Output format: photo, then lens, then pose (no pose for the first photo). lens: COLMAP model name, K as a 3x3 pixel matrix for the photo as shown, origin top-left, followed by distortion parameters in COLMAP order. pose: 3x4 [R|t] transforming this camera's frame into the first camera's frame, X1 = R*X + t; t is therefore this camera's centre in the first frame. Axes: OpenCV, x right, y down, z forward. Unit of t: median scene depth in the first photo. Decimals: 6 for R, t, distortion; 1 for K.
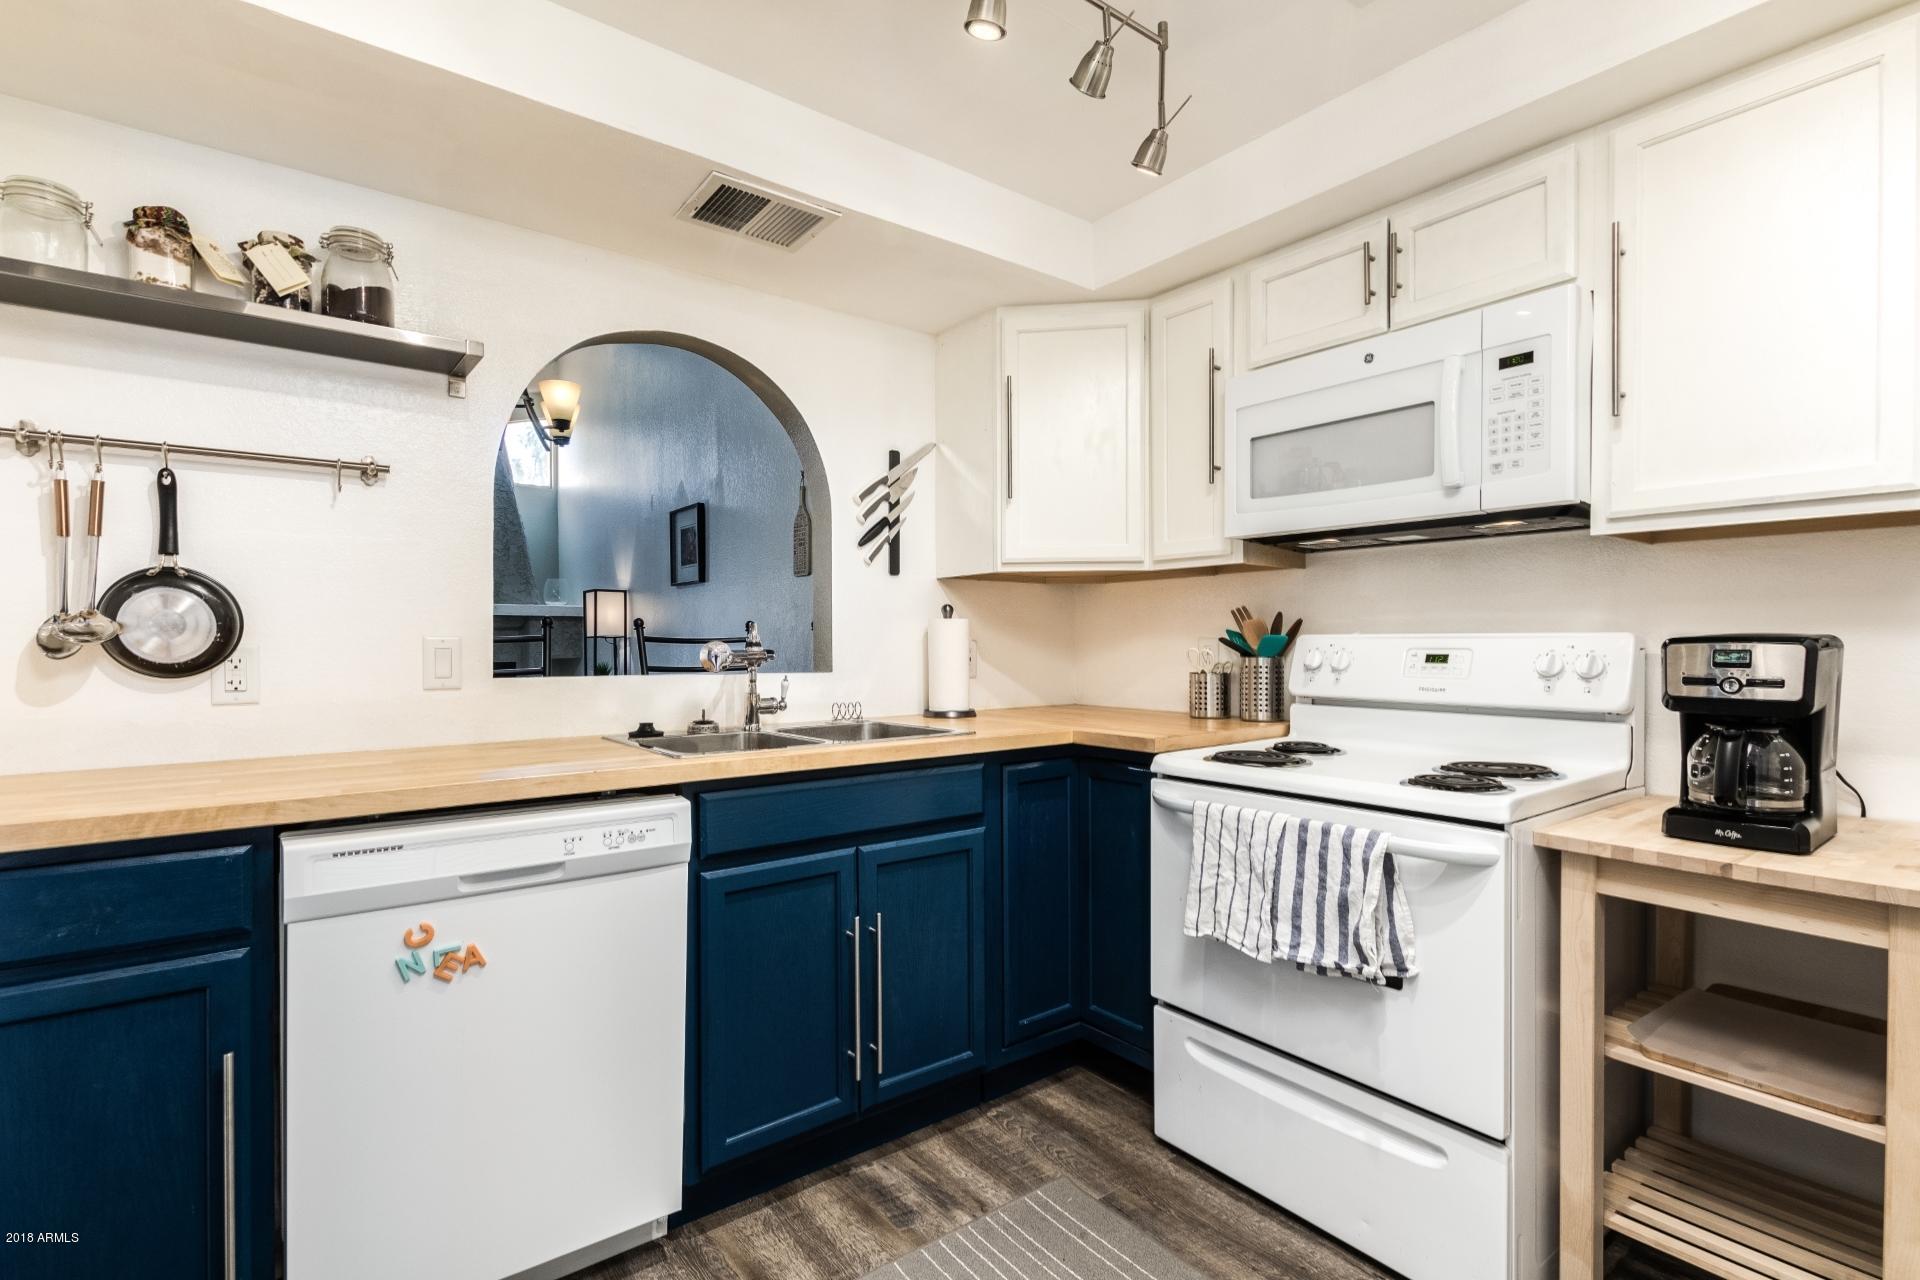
lens RADIAL K [[887.5, 0, 959.2], [0, 887.5, 649.2], [0, 0, 1]] dist [0.003000, -0.000130]
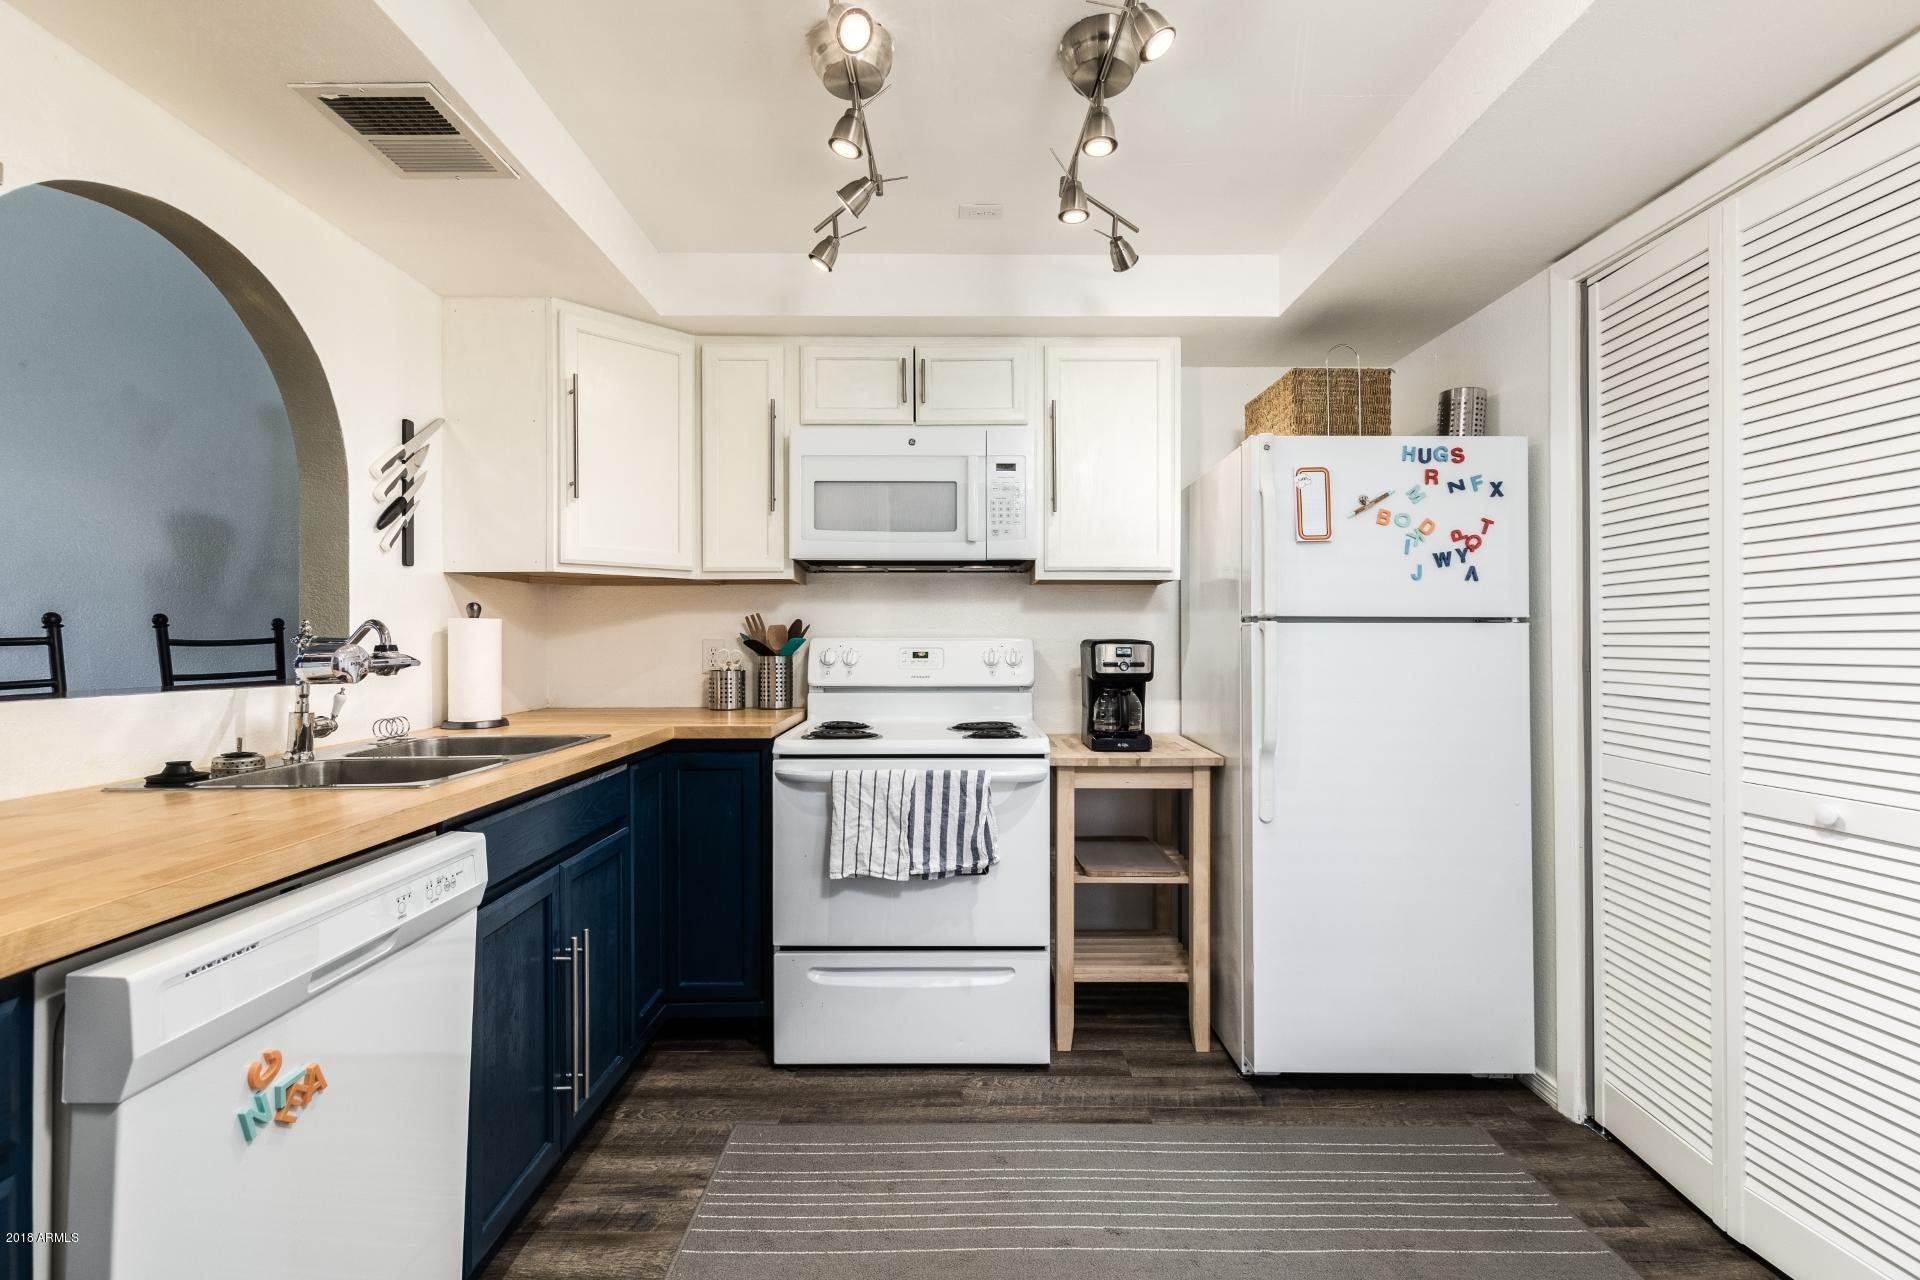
lens RADIAL K [[871.4, 0, 954.6], [0, 871.4, 634.9], [0, 0, 1]] dist [0.000462, -0.000673]
pose [[0.609957, 0.005944, 0.792412, -0.597134], [0.007490, 0.999884, -0.013266, -0.003394], [-0.792399, 0.014027, 0.609842, 0.111402]]
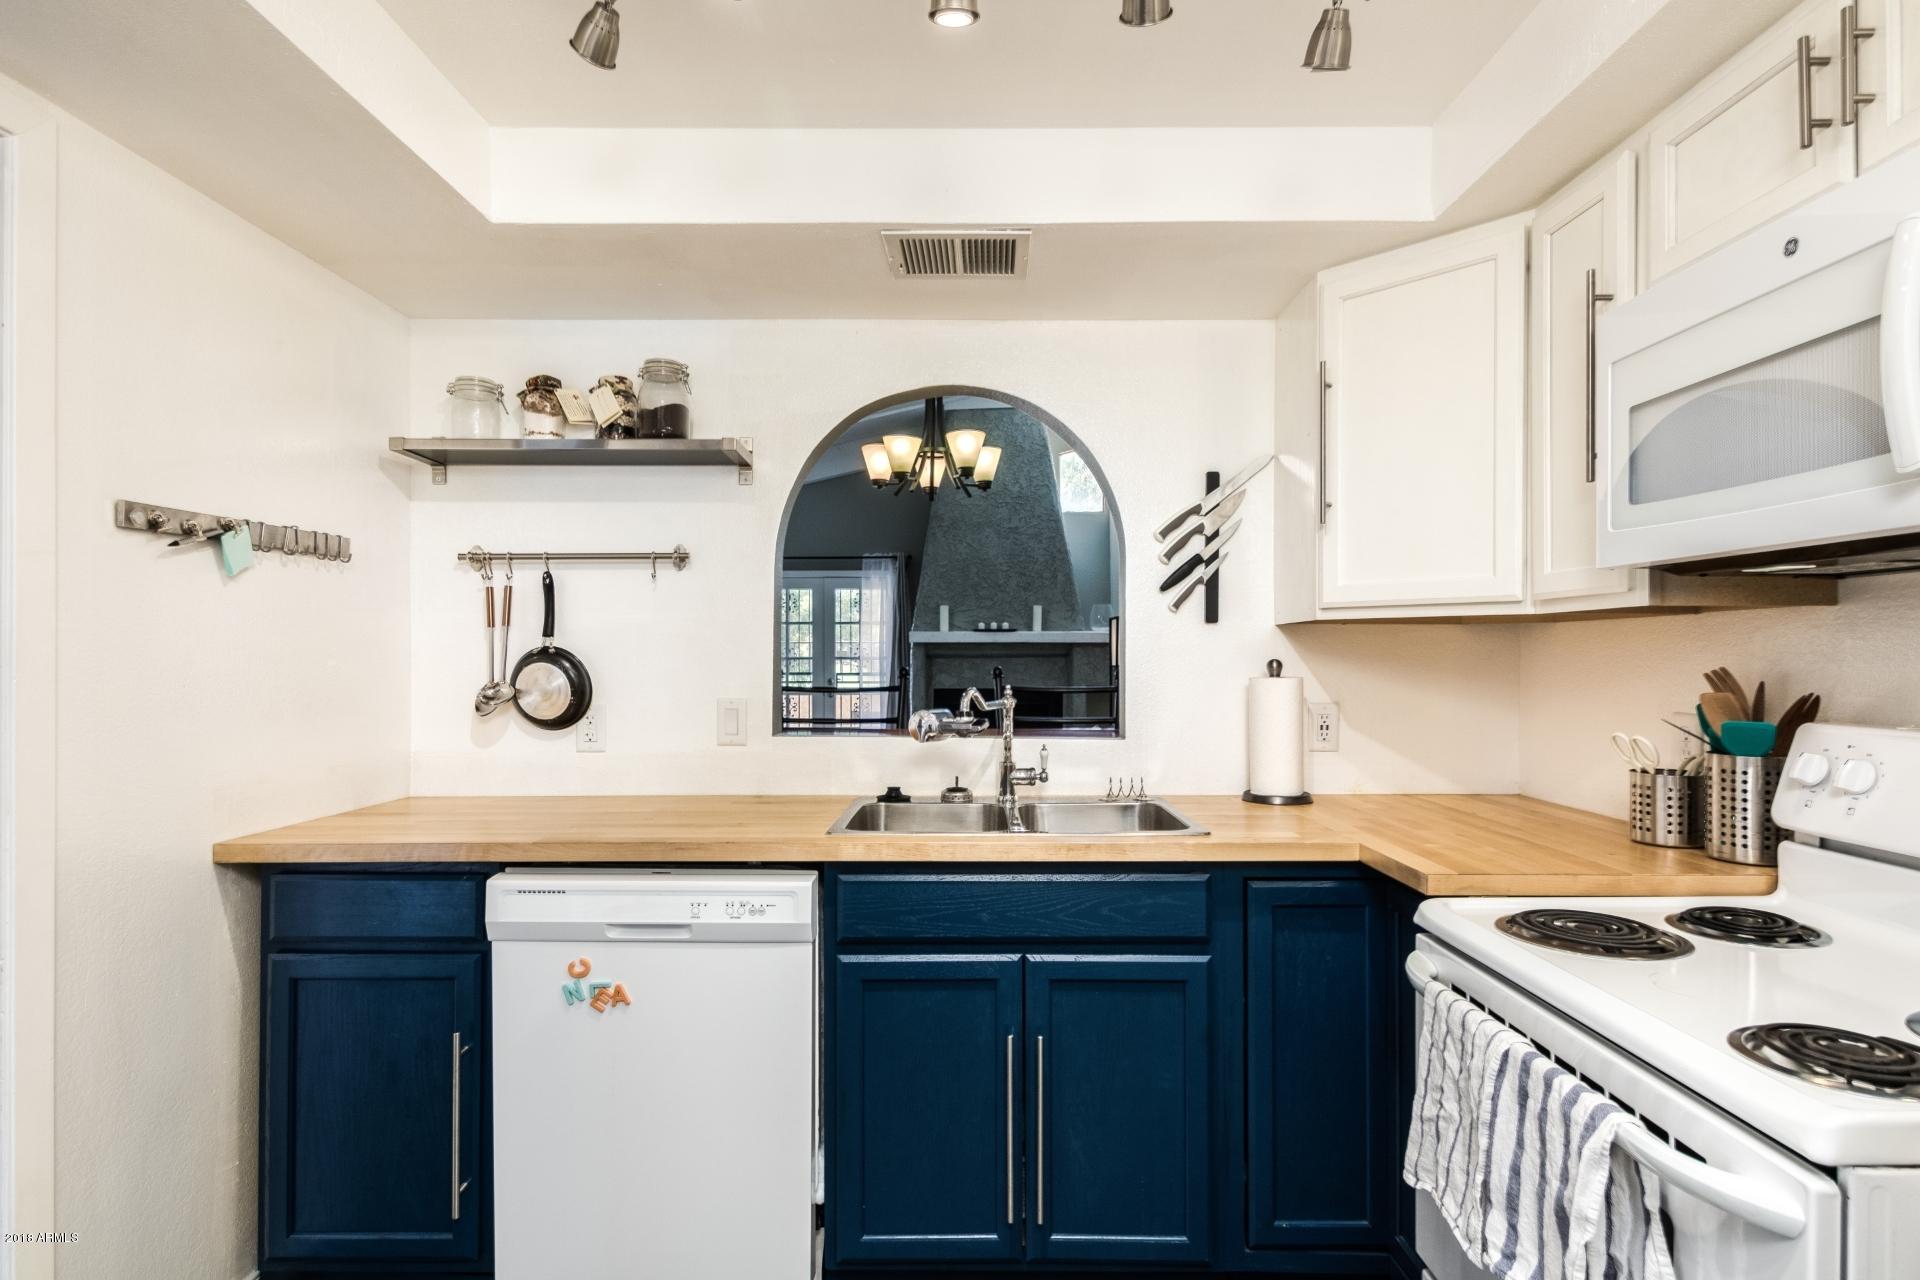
lens RADIAL K [[991.6, 0, 954.7], [0, 991.6, 658.5], [0, 0, 1]] dist [0.004256, 0.000709]
pose [[0.786829, 0.003300, -0.617162, 0.439192], [-0.007384, 0.999964, -0.004067, -0.064911], [0.617127, 0.007758, 0.786826, 0.192313]]
